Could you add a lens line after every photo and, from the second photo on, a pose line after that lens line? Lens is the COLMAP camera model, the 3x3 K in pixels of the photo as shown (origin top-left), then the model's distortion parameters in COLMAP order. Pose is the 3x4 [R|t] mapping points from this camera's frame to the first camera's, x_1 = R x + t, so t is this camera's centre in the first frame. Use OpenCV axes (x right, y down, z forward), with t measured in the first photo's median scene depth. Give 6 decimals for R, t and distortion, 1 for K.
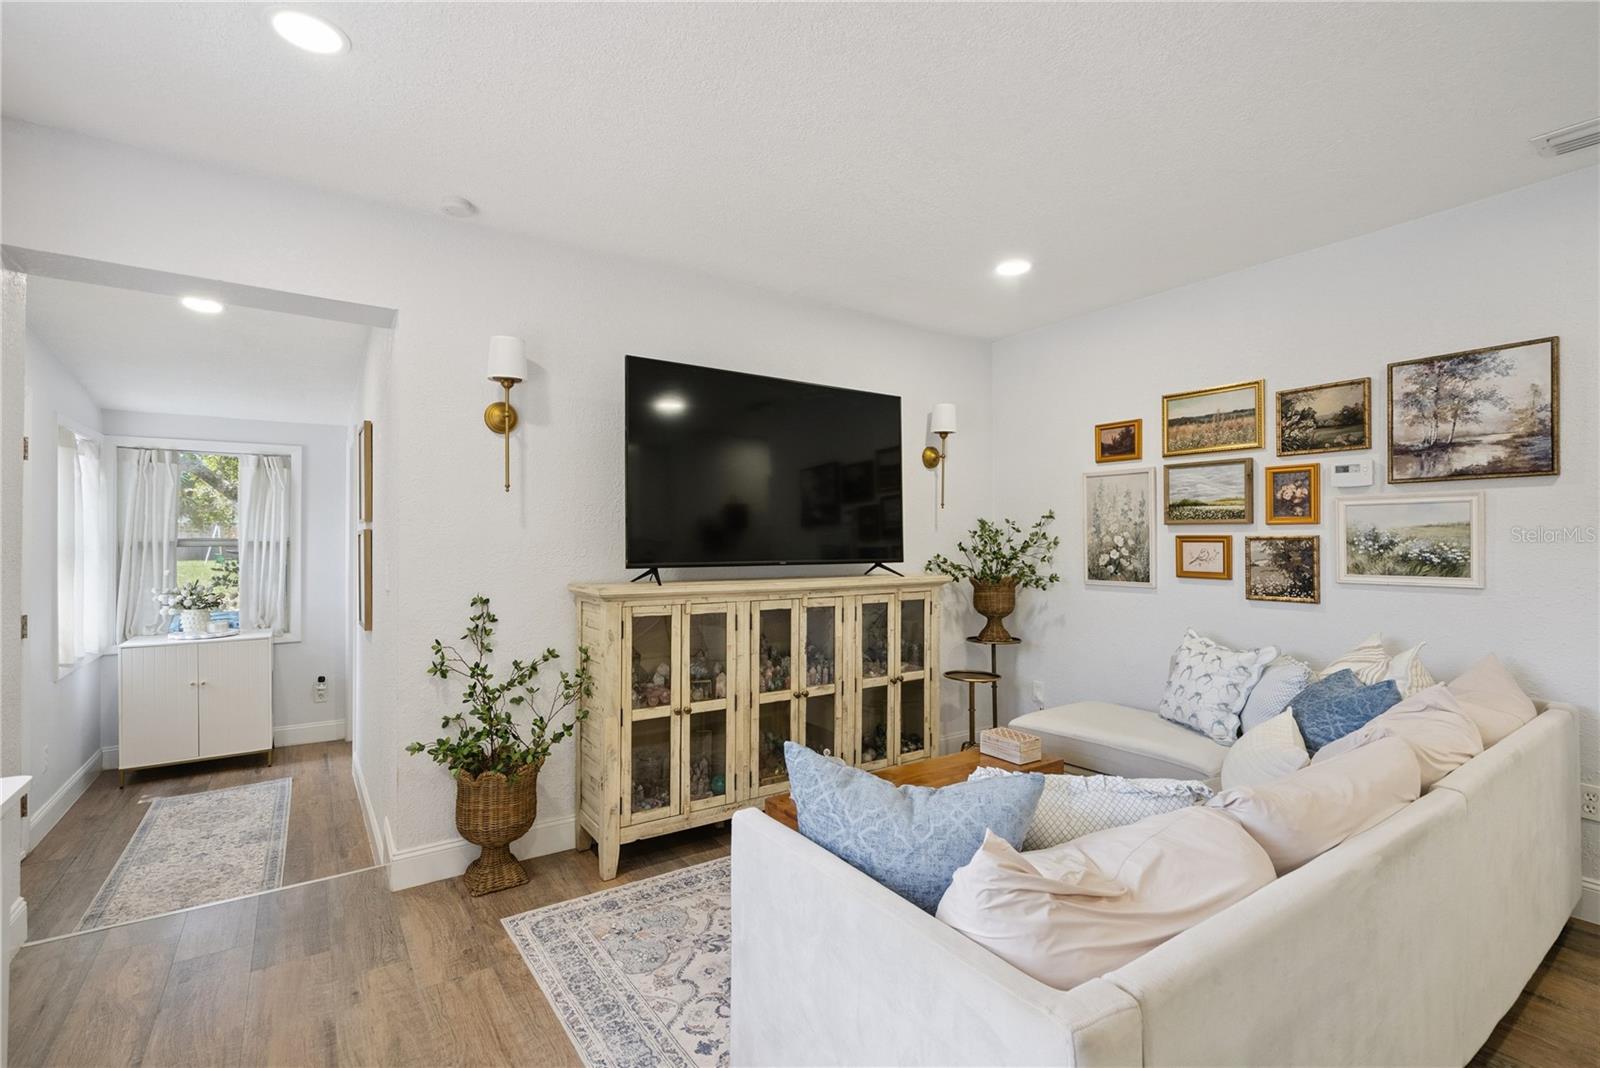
lens RADIAL K [[736.2, 0, 808.3], [0, 736.2, 521.2], [0, 0, 1]] dist [-0.002148, 0.000012]
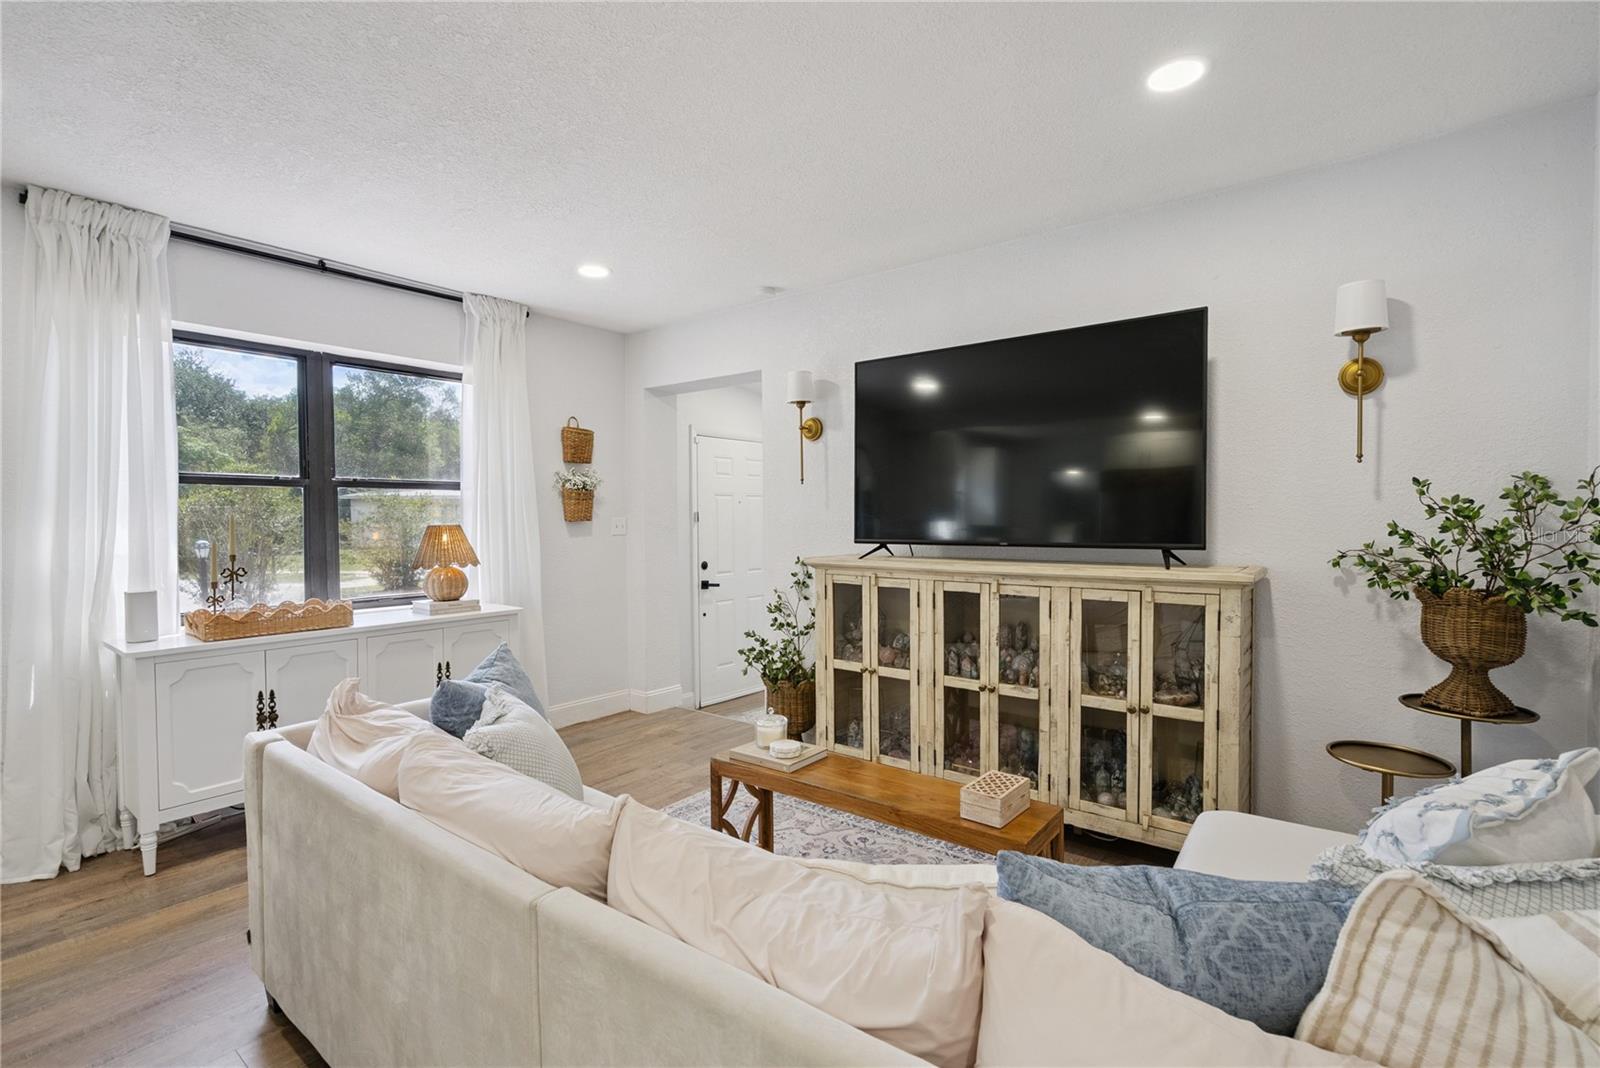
lens RADIAL K [[723.1, 0, 842.2], [0, 723.1, 527.2], [0, 0, 1]] dist [-0.001291, -0.000047]
pose [[0.318298, 0.008335, -0.947954, 0.814298], [0.029927, 0.999375, 0.018836, 0.015095], [0.947518, -0.034365, 0.317849, 0.580982]]
